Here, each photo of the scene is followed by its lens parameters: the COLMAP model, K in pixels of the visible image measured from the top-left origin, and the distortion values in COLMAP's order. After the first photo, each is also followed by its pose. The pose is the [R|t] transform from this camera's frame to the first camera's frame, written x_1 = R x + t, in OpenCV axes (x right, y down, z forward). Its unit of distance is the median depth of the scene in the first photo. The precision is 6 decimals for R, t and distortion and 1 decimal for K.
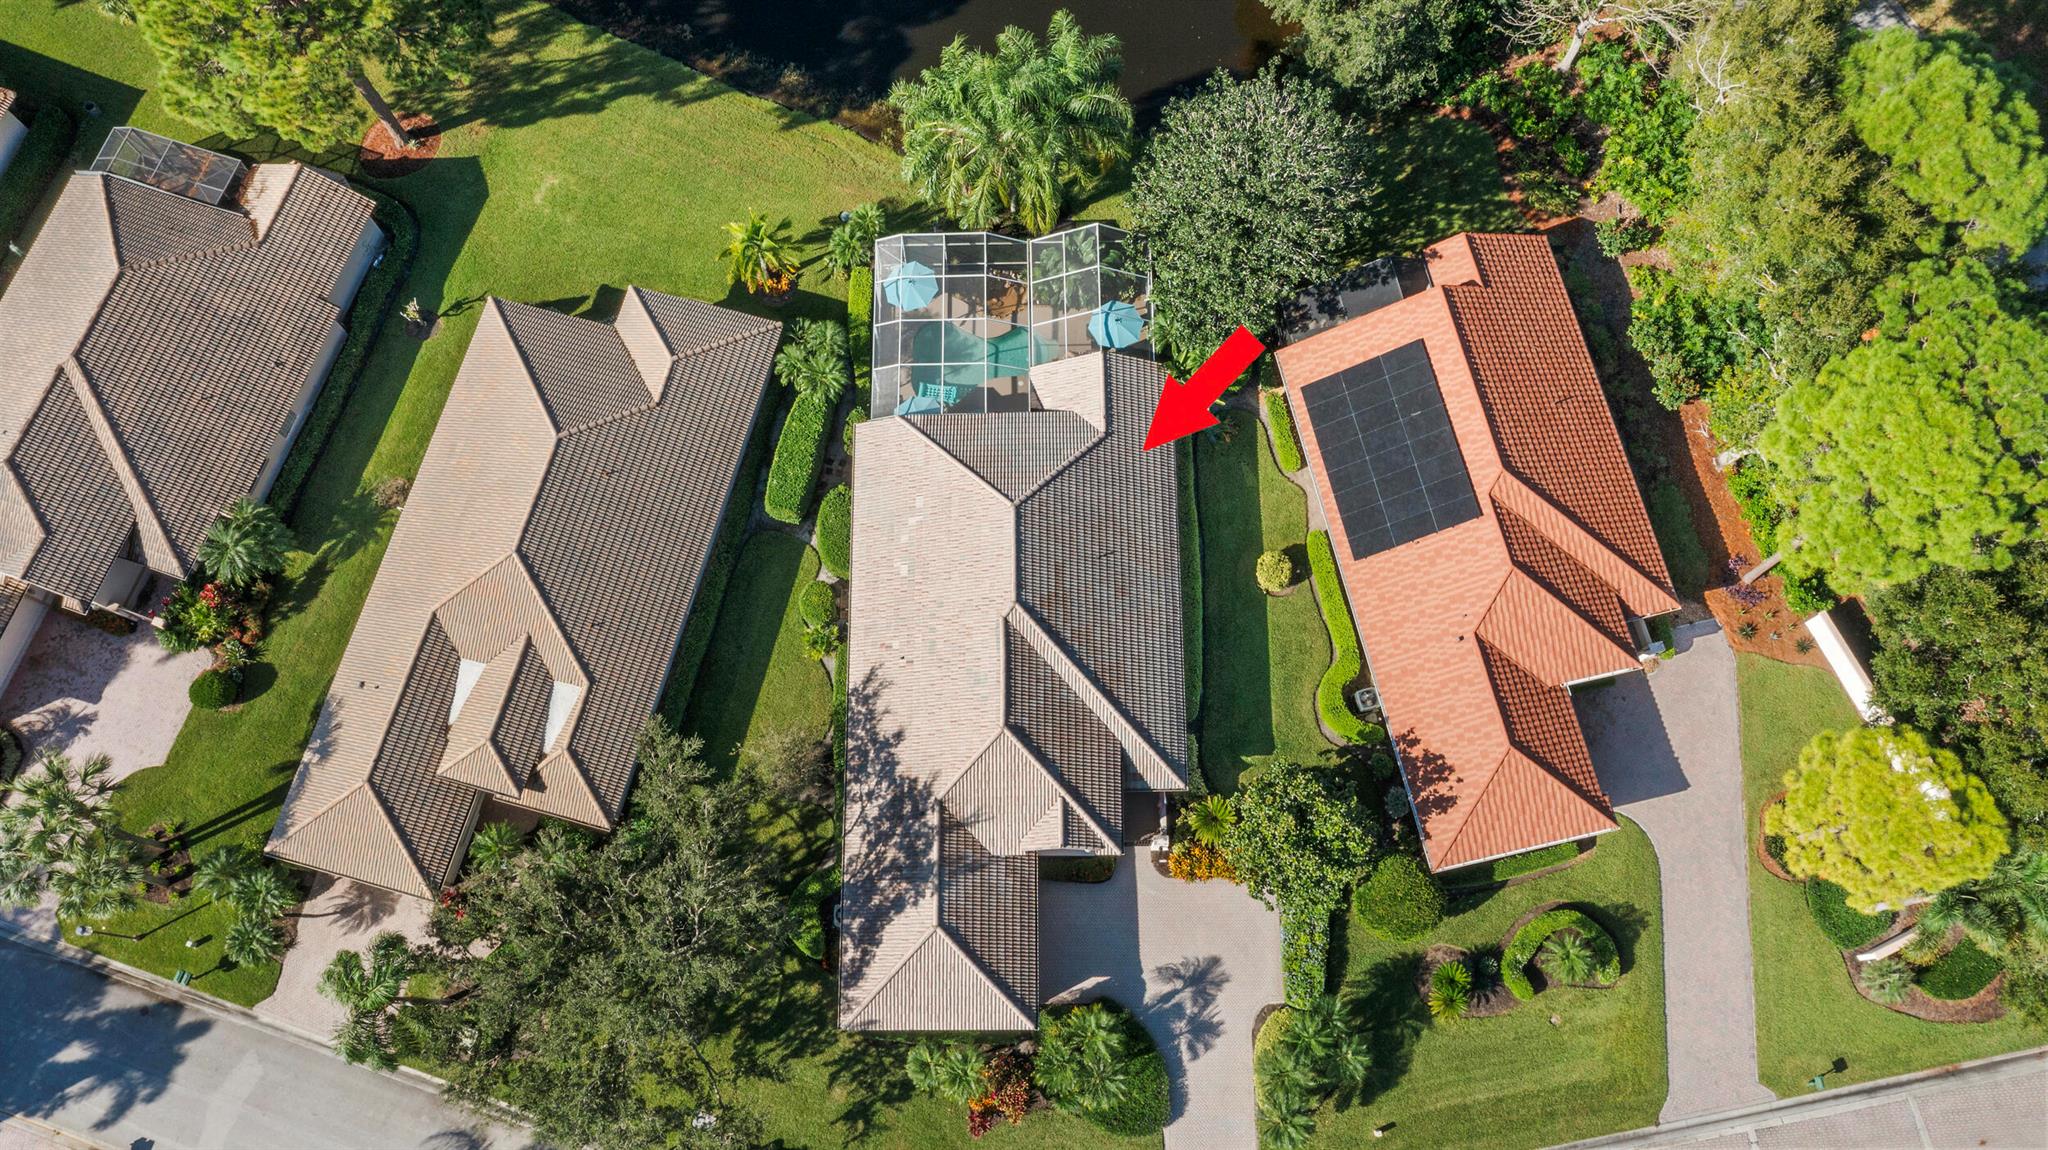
lens RADIAL K [[1693.6, 0, 1028.1], [0, 1693.6, 575.0], [0, 0, 1]] dist [0.050123, -0.005301]
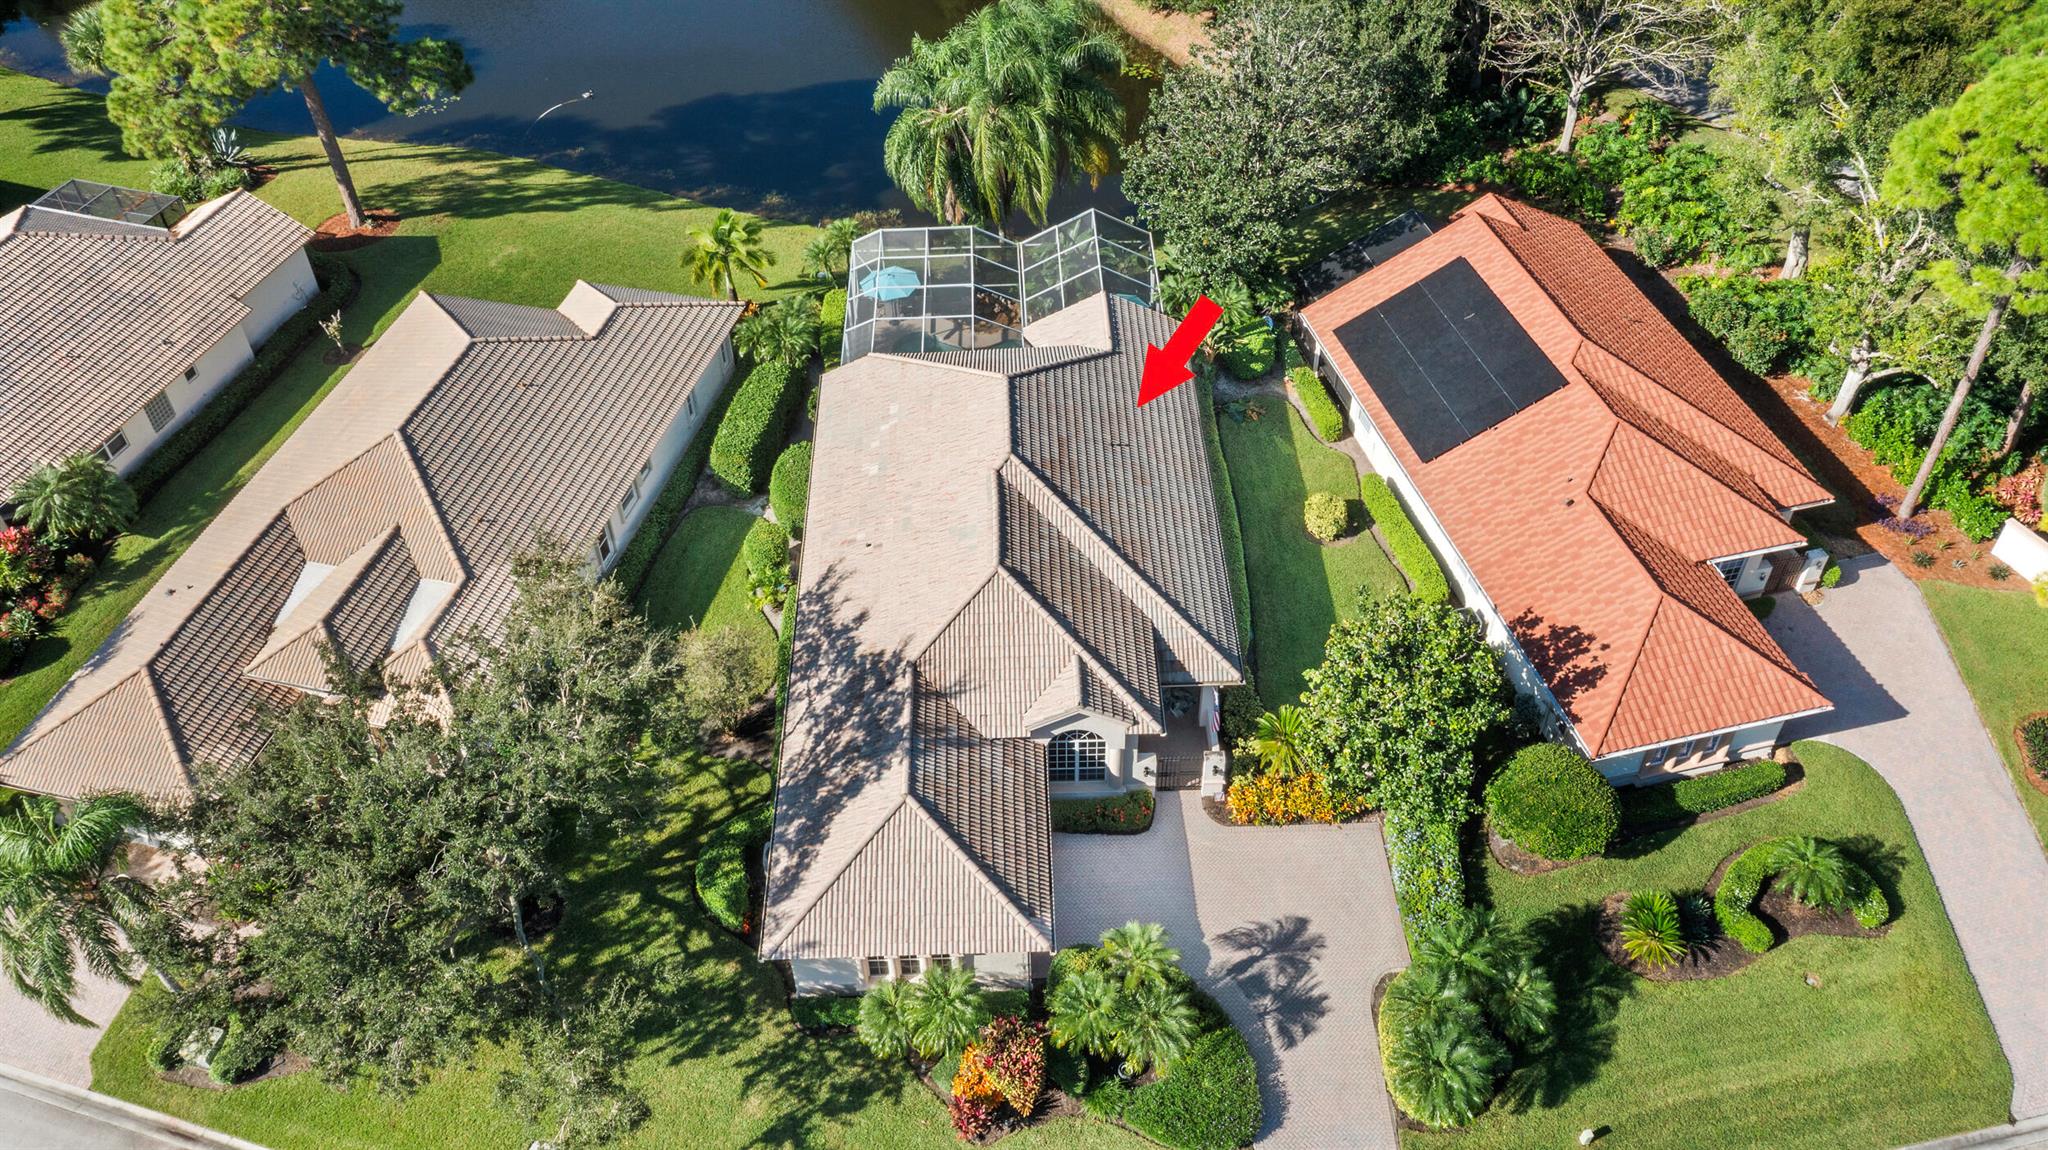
lens RADIAL K [[1672.2, 0, 1029.0], [0, 1672.2, 575.0], [0, 0, 1]] dist [0.039363, -0.000378]
pose [[0.999707, -0.023113, 0.007233, -0.005575], [0.023609, 0.863468, -0.503851, 0.454605], [0.005400, 0.503874, 0.863760, 0.334295]]
